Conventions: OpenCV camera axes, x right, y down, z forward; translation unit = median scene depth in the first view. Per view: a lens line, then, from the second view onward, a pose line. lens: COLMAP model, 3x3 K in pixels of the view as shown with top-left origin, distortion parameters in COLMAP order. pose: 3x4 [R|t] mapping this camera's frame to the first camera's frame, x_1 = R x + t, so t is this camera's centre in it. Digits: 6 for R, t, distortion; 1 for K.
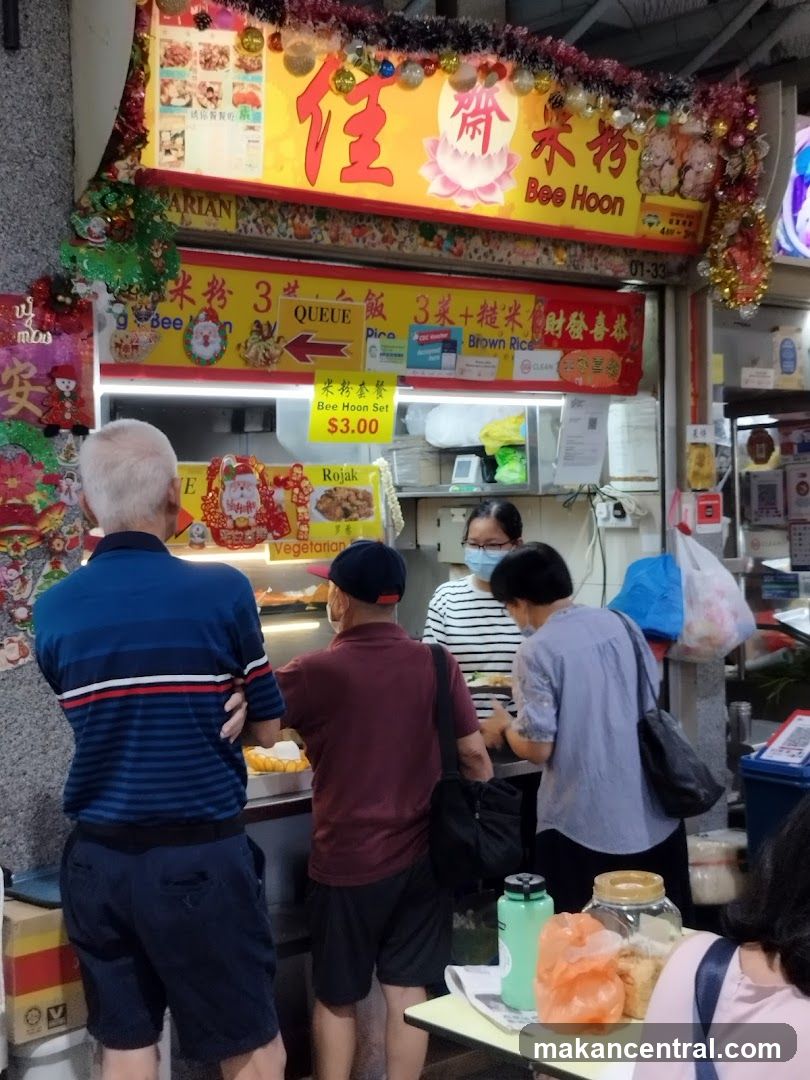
lens RADIAL K [[1526.1, 0, 403.0], [0, 1526.1, 545.9], [0, 0, 1]] dist [0.080485, -0.245221]
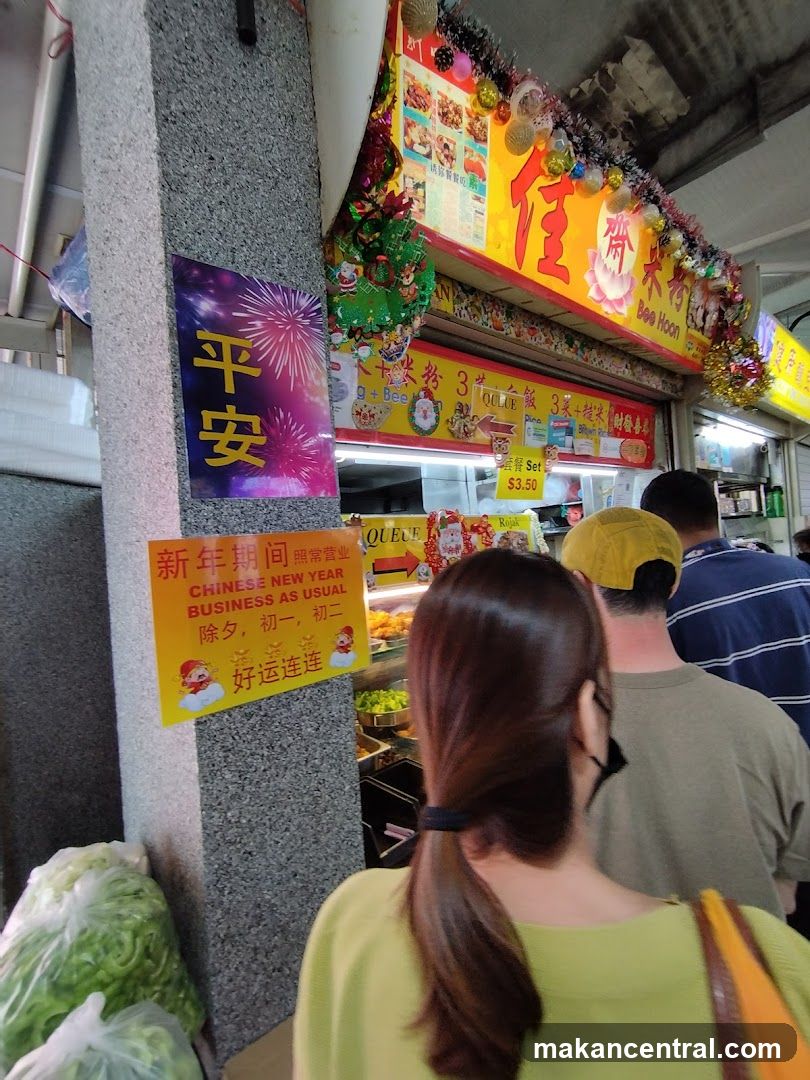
lens RADIAL K [[493.4, 0, 412.2], [0, 493.4, 535.5], [0, 0, 1]] dist [0.000956, -0.000550]
pose [[0.998448, -0.052453, 0.018729, -0.142872], [0.053328, 0.997338, -0.049738, -0.017771], [-0.016071, 0.050659, 0.998587, 0.577455]]
